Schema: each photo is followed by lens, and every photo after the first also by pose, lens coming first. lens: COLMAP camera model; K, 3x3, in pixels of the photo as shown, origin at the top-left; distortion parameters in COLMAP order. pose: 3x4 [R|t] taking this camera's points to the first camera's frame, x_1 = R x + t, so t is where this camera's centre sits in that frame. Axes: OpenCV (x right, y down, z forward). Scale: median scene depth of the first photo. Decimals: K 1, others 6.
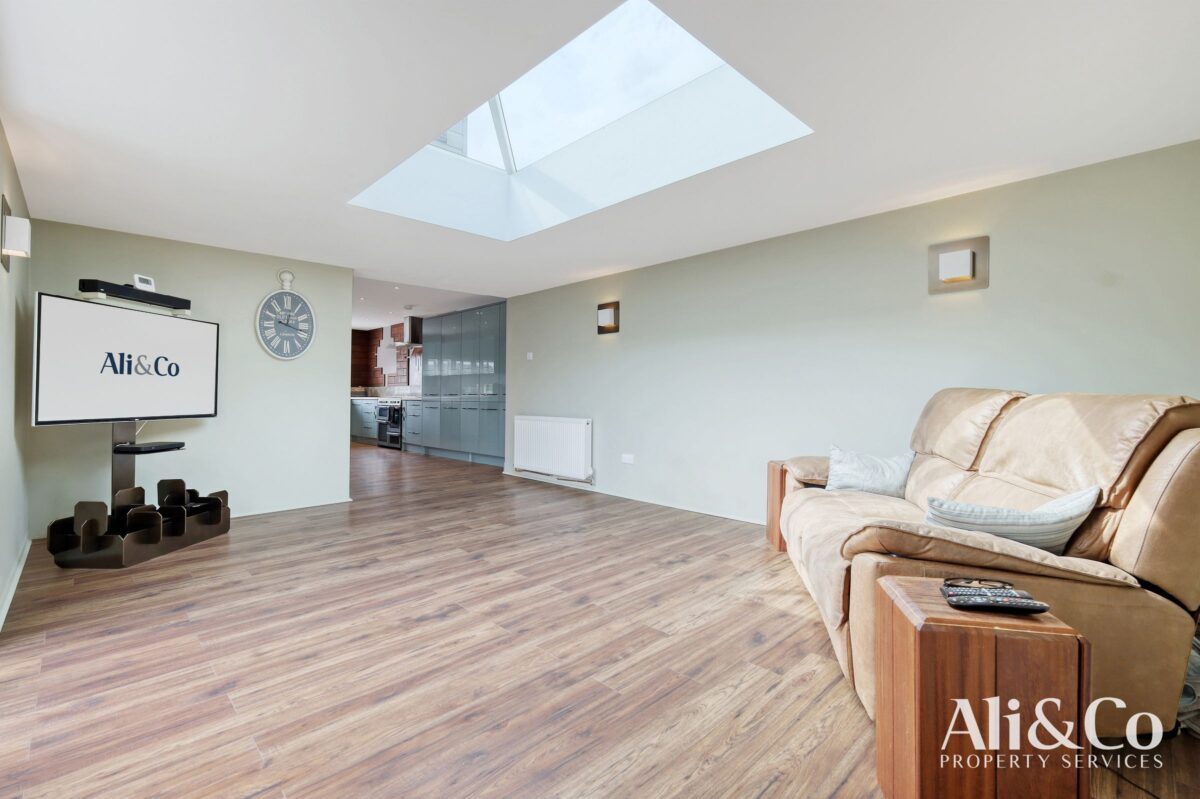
lens RADIAL K [[518.7, 0, 602.1], [0, 518.7, 392.1], [0, 0, 1]] dist [-0.003222, -0.000989]
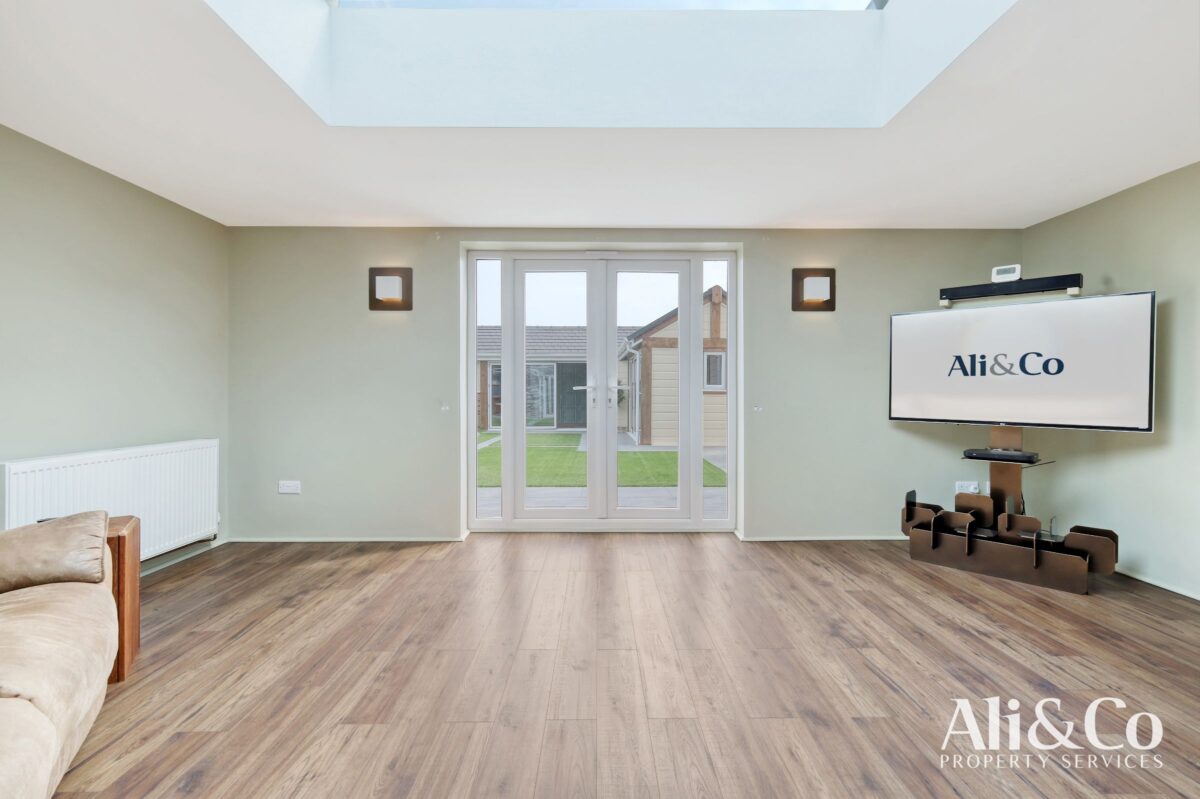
lens RADIAL K [[518.7, 0, 602.7], [0, 518.7, 396.6], [0, 0, 1]] dist [-0.003222, -0.000989]
pose [[-0.685962, 0.008870, -0.727584, 0.326663], [-0.000763, 0.999916, 0.012909, -0.009030], [0.727637, 0.009410, -0.685897, 1.424036]]
